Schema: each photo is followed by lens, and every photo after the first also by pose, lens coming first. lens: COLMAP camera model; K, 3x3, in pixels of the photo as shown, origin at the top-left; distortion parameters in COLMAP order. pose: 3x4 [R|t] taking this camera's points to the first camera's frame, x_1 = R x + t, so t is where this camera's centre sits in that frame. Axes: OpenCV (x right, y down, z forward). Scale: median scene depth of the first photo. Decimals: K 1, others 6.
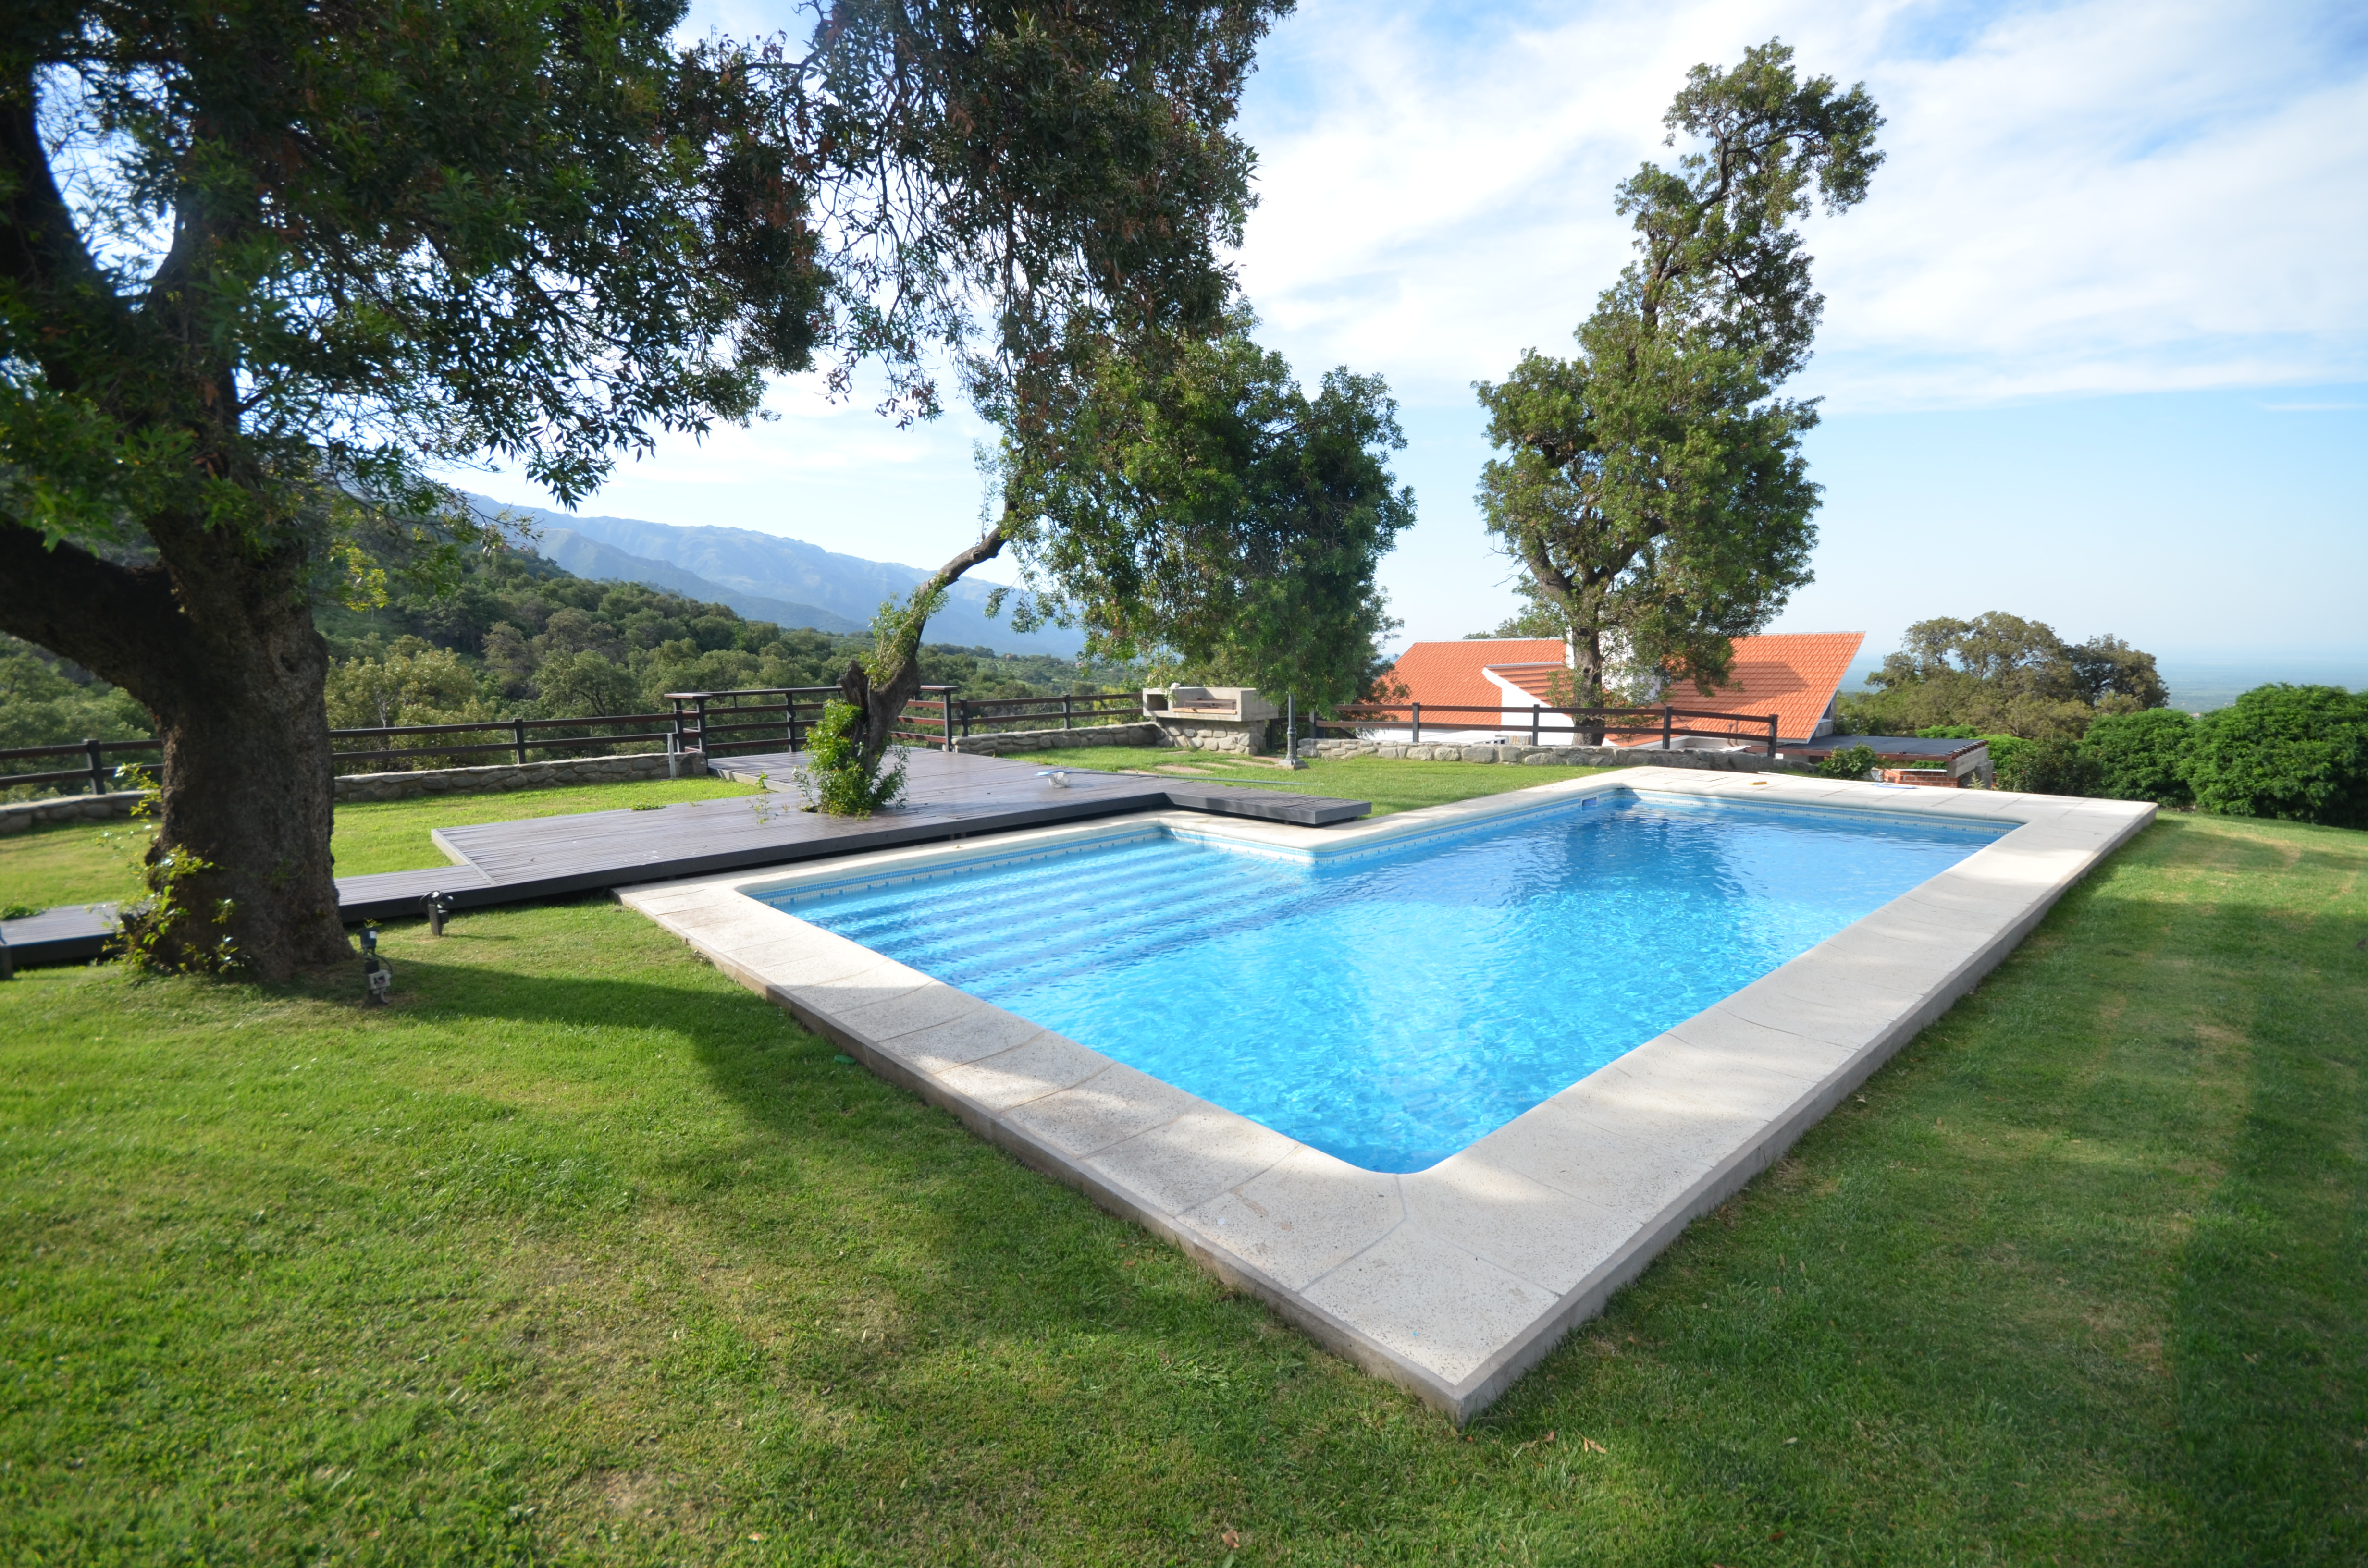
lens RADIAL K [[1028.8, 0, 1158.1], [0, 1028.8, 789.6], [0, 0, 1]] dist [0.013206, -0.015825]
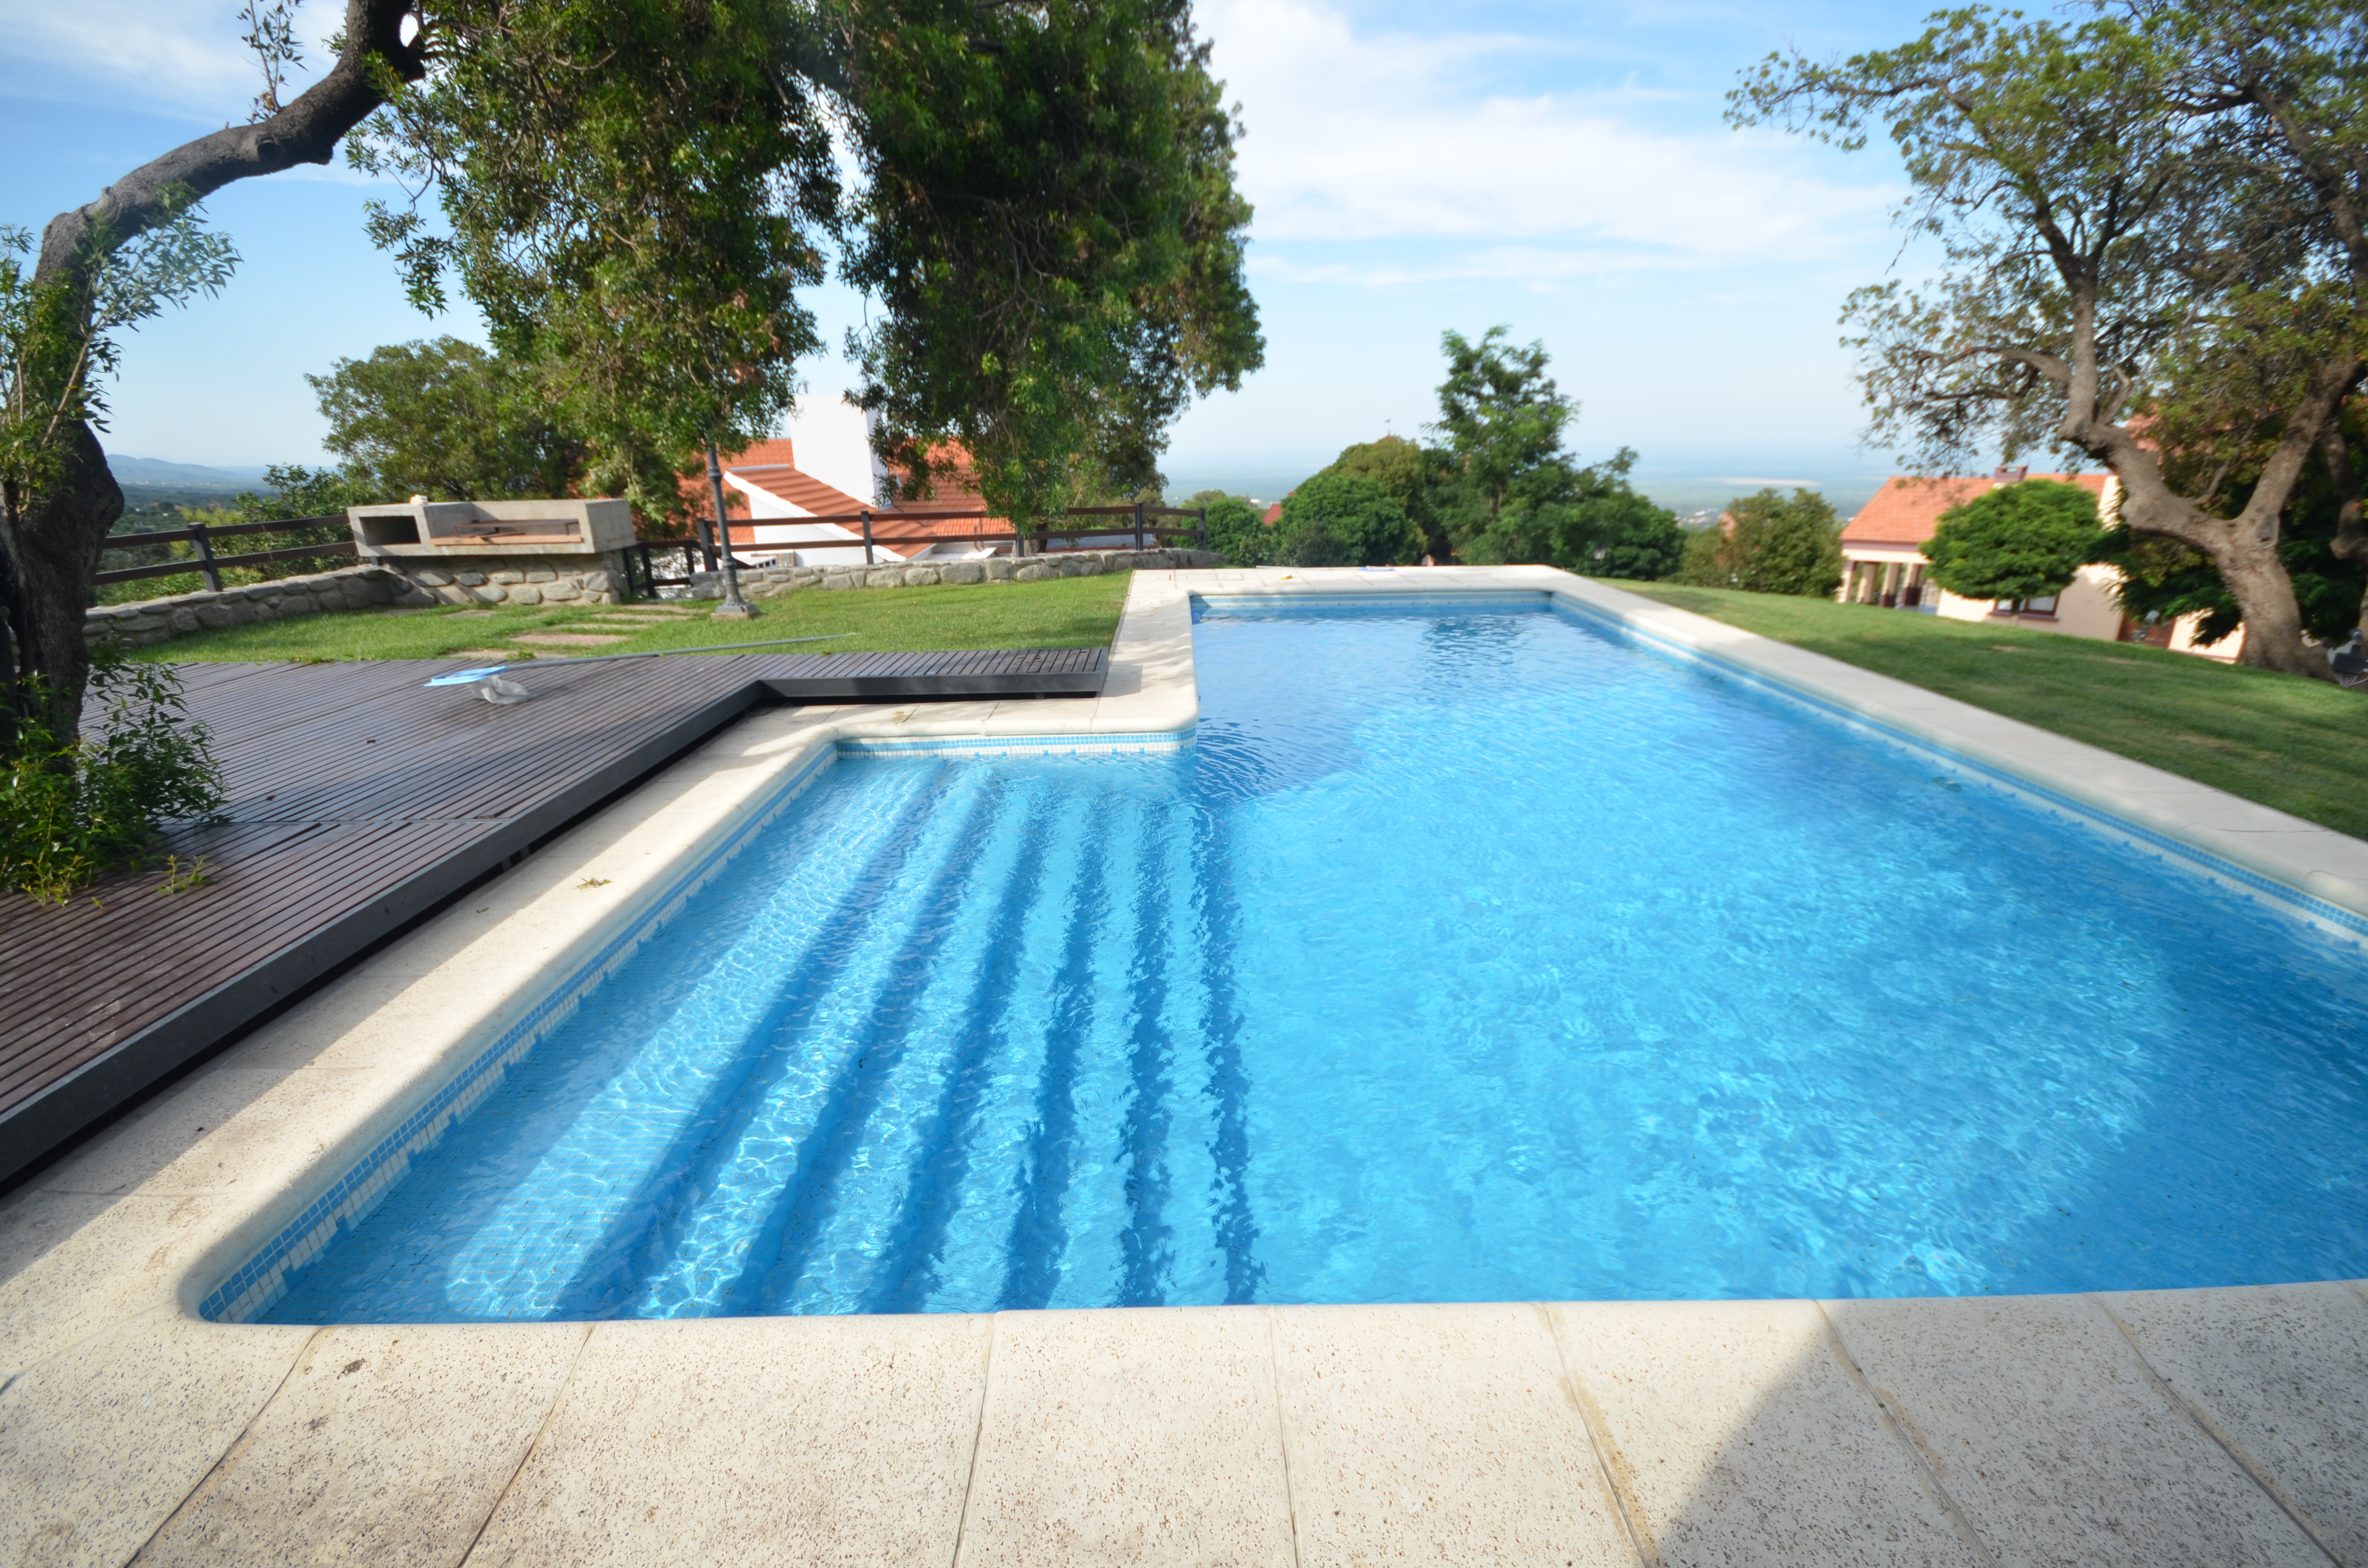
lens RADIAL K [[1028.8, 0, 1158.1], [0, 1028.8, 789.6], [0, 0, 1]] dist [0.013206, -0.015825]
pose [[0.652863, -0.232975, 0.720759, -0.175383], [0.104834, 0.970160, 0.218632, -0.025542], [-0.750187, -0.067177, 0.657805, 0.289703]]
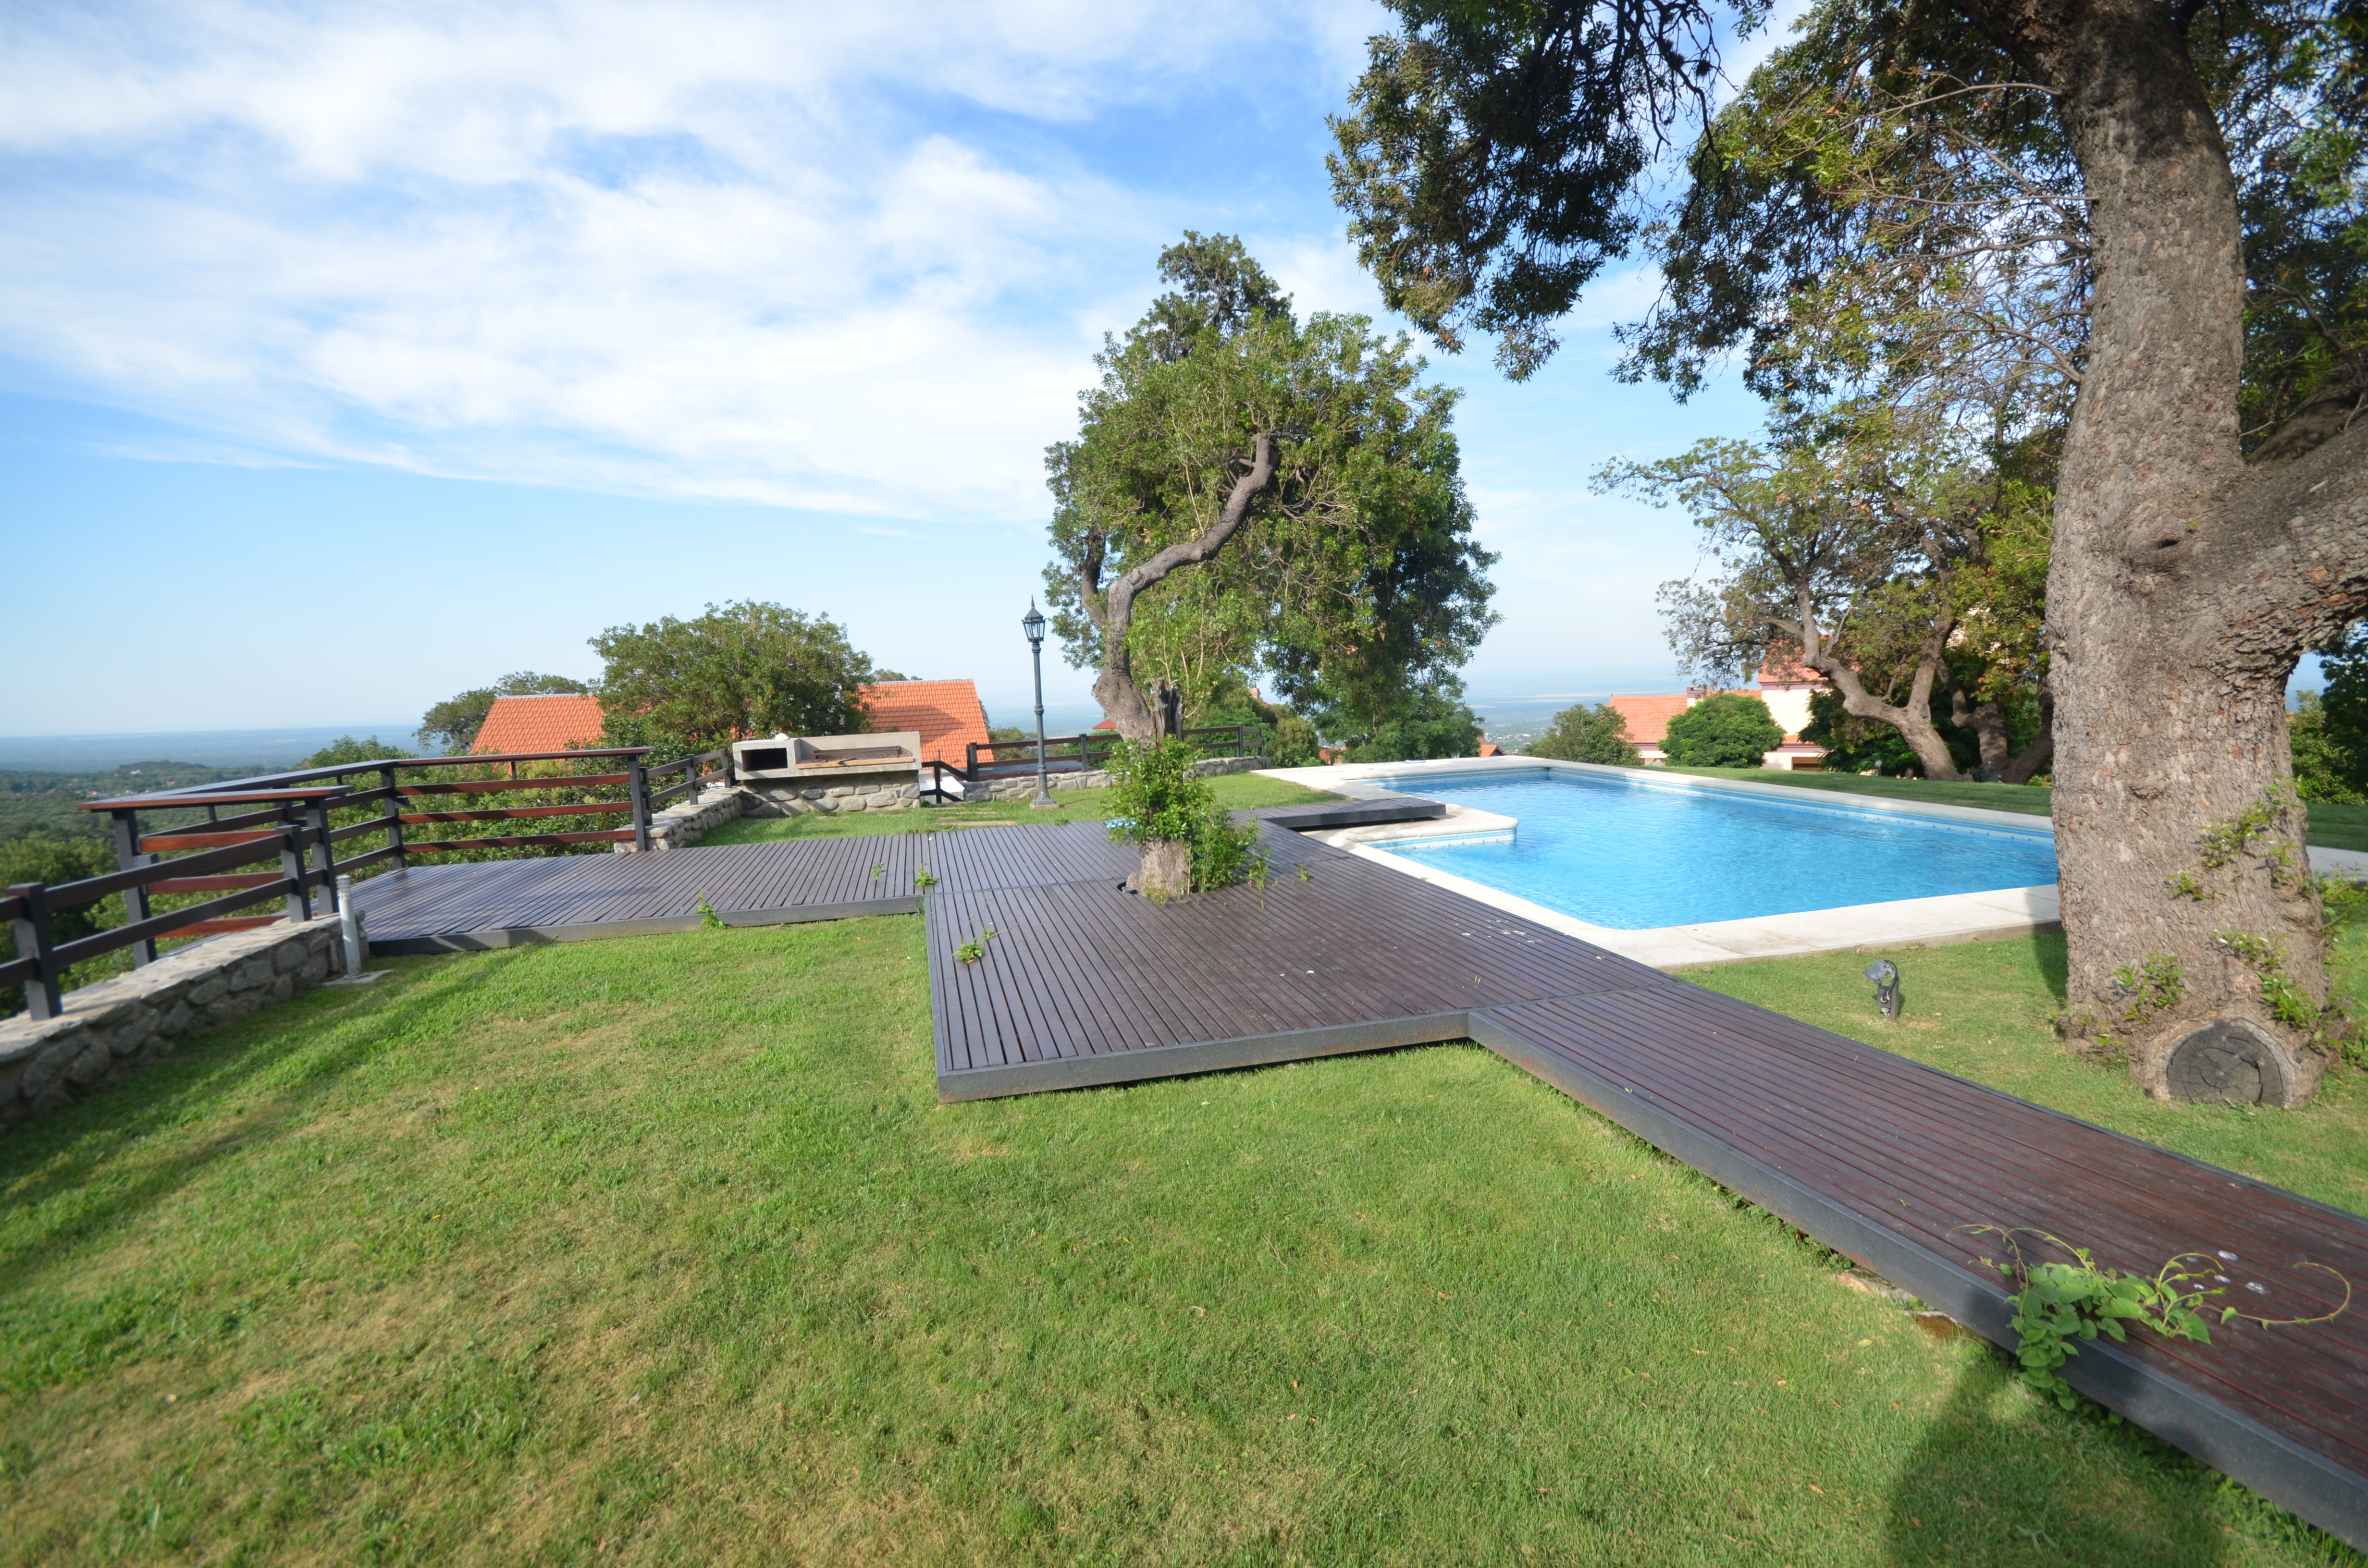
lens RADIAL K [[1028.8, 0, 1158.1], [0, 1028.8, 789.6], [0, 0, 1]] dist [0.013206, -0.015825]
pose [[0.458336, -0.095695, 0.883612, -0.557350], [0.148778, 0.988419, 0.029873, -0.043093], [-0.876238, 0.117770, 0.467266, 0.399157]]
